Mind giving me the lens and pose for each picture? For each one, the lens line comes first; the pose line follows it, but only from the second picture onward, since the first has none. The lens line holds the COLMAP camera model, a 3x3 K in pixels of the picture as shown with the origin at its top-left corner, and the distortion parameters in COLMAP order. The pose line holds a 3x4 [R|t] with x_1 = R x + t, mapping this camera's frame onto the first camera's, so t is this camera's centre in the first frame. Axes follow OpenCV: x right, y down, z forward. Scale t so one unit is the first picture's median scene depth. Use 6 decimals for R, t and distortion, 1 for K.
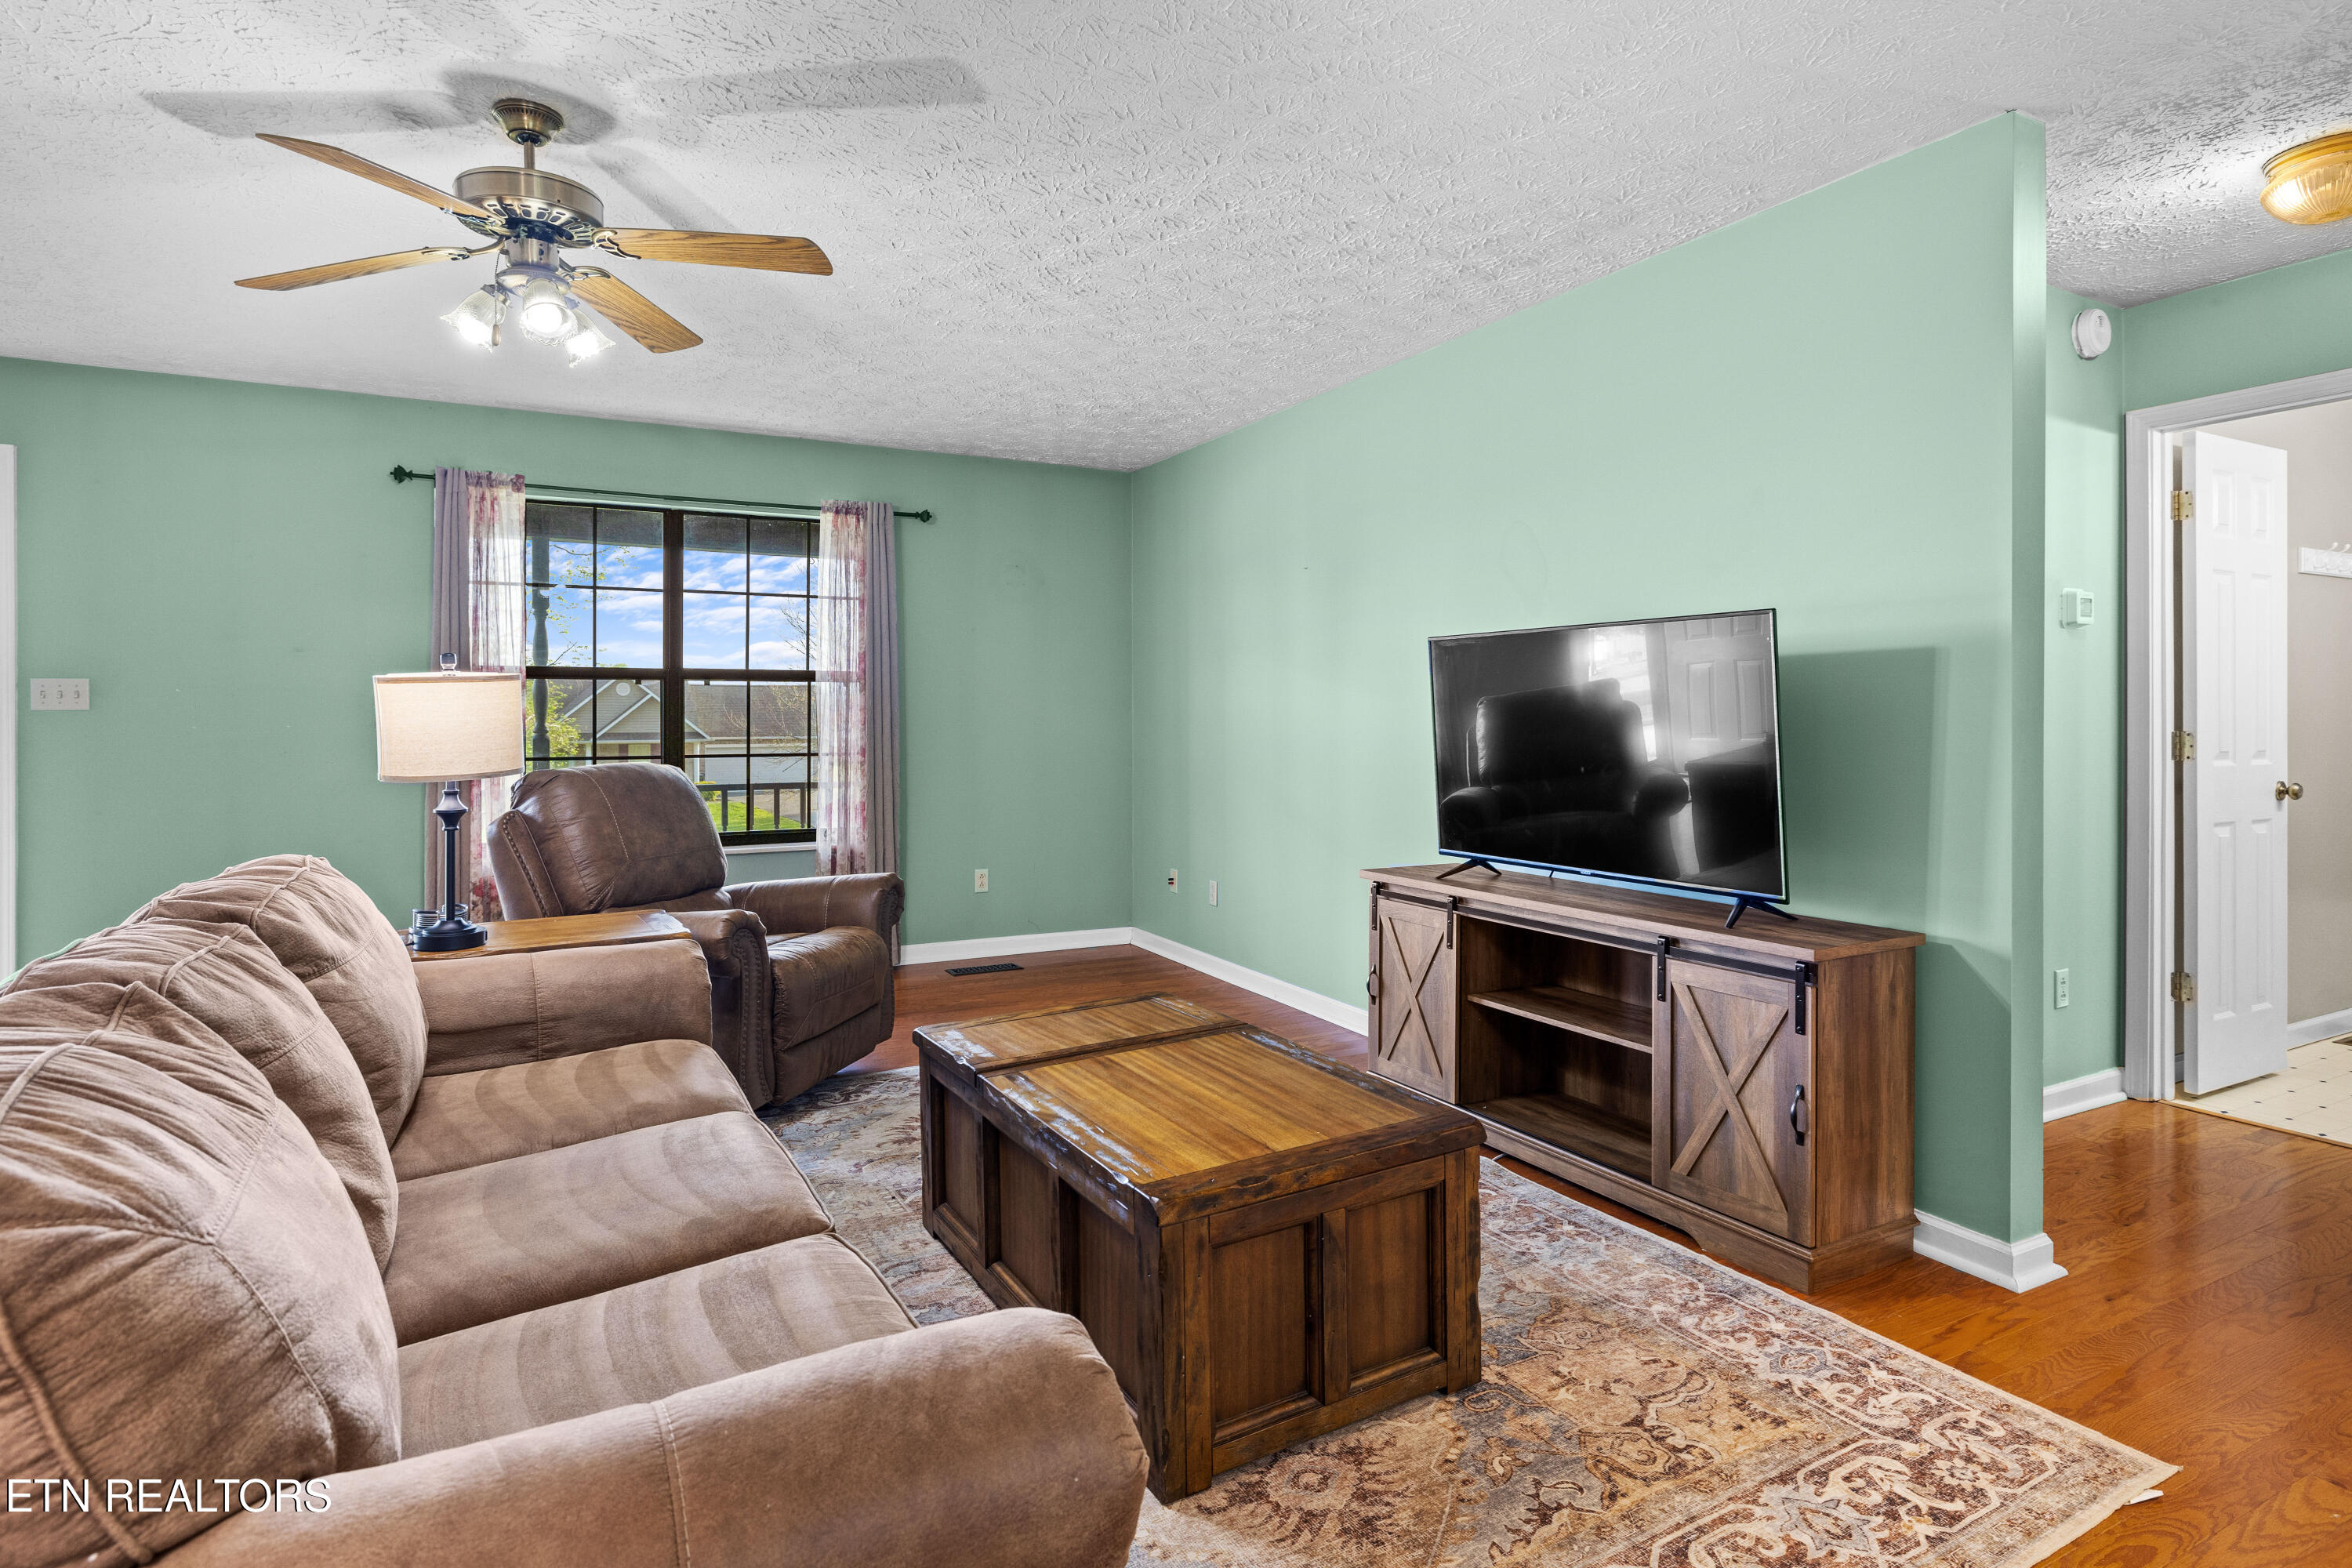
lens RADIAL K [[1206.2, 0, 1146.9], [0, 1206.2, 712.7], [0, 0, 1]] dist [-0.007529, -0.001189]
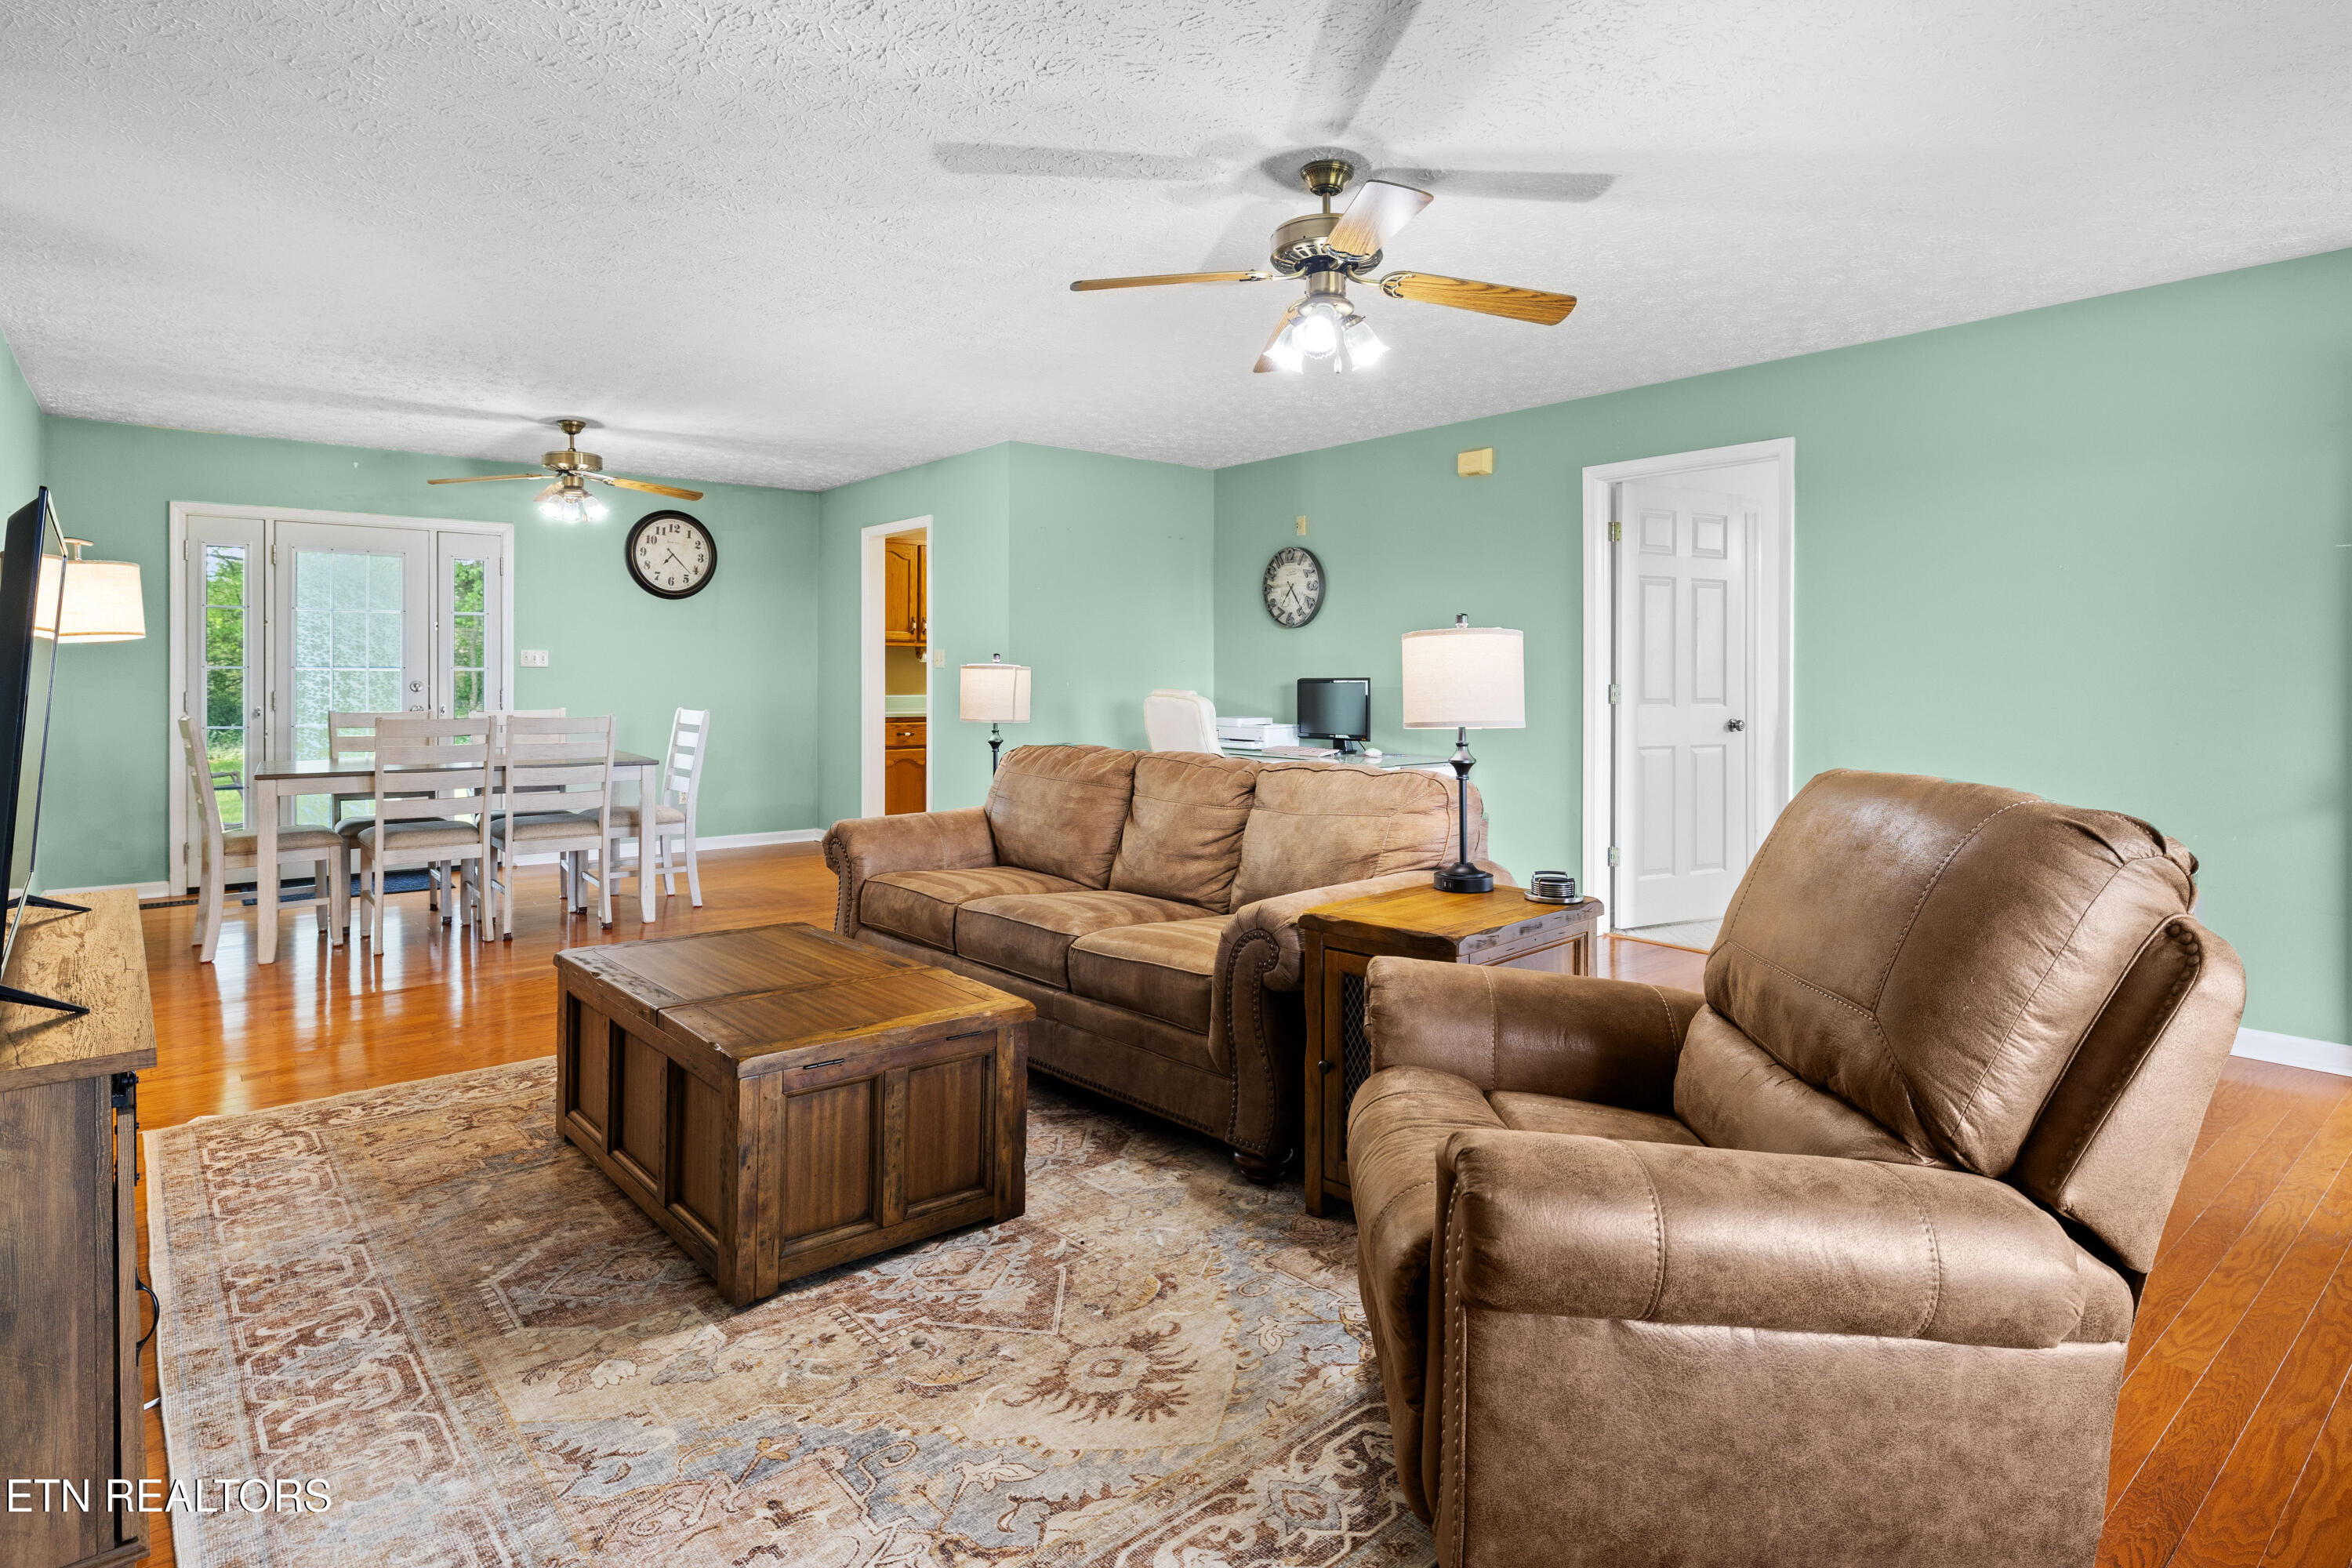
lens RADIAL K [[1206.2, 0, 1190.3], [0, 1206.2, 675.4], [0, 0, 1]] dist [-0.007529, -0.001189]
pose [[-0.970699, -0.002430, -0.240286, -0.069203], [-0.001916, 0.999995, -0.002372, 0.006190], [0.240291, -0.001842, -0.970699, 1.586547]]
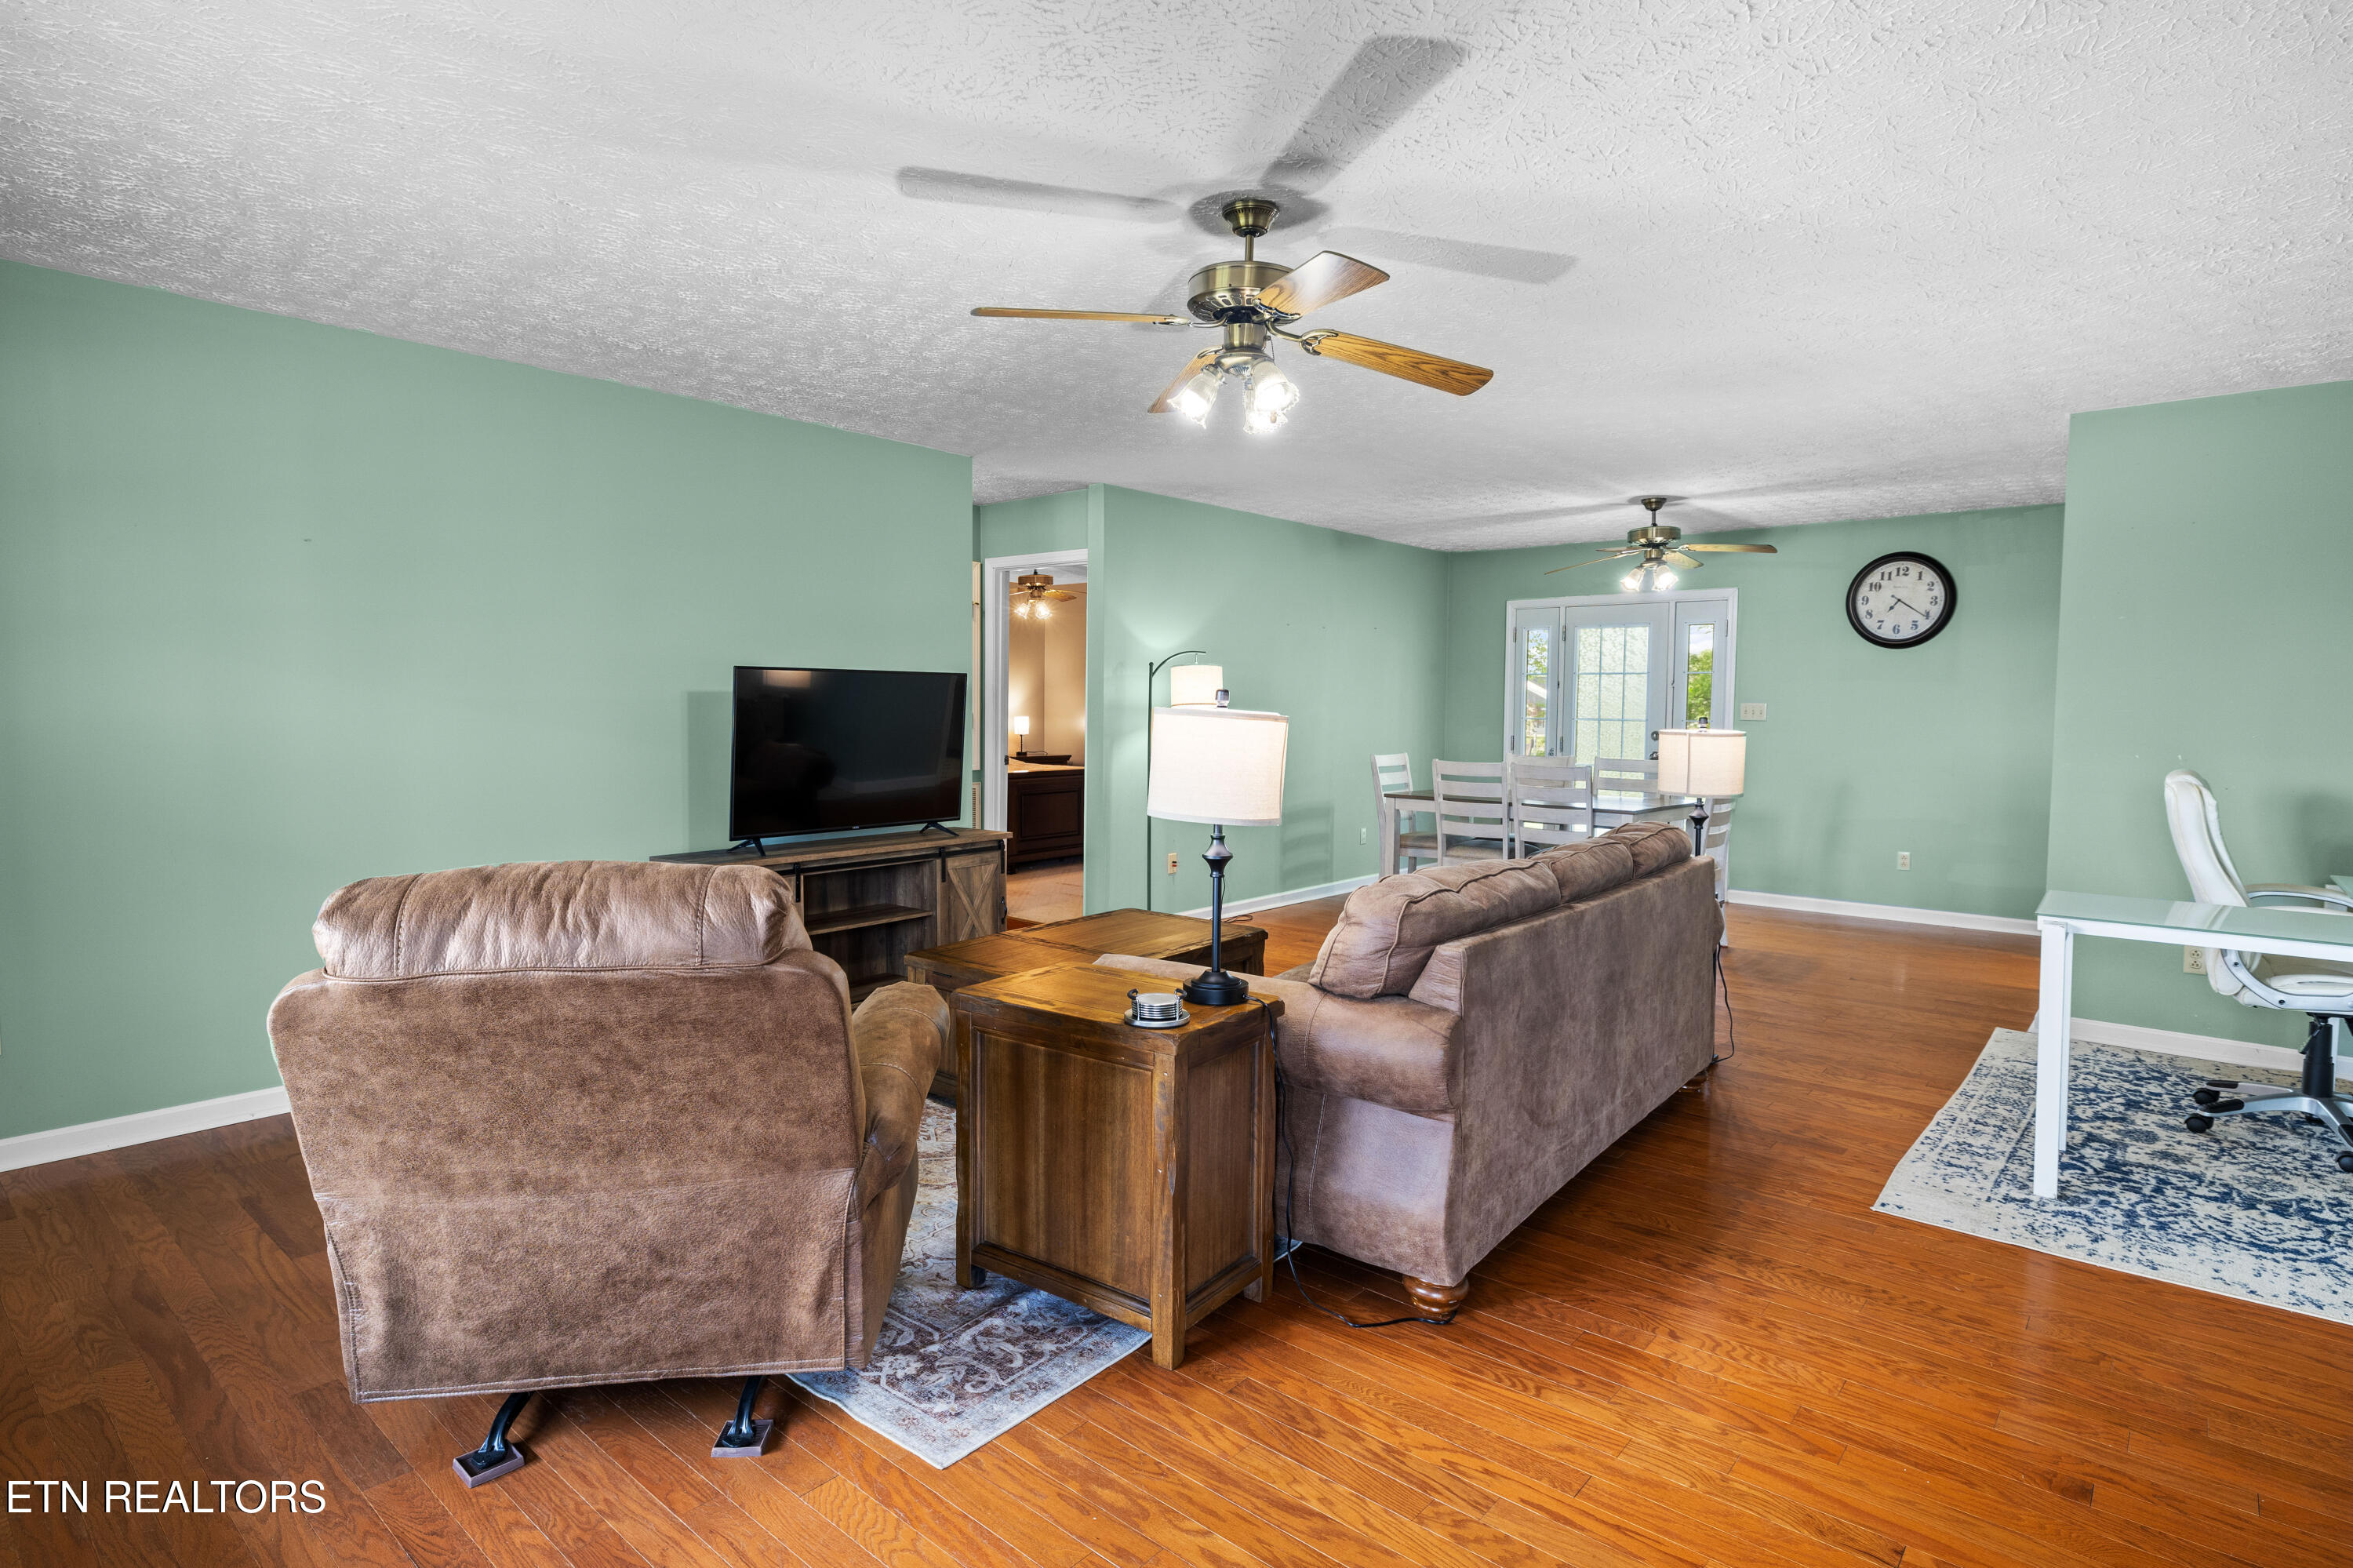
lens RADIAL K [[1206.7, 0, 1200.9], [0, 1206.7, 796.4], [0, 0, 1]] dist [-0.007529, -0.001189]
pose [[-0.400171, -0.075552, 0.913321, -1.153365], [-0.011348, 0.996928, 0.077497, -0.032187], [-0.916370, 0.020648, -0.399799, 1.113734]]
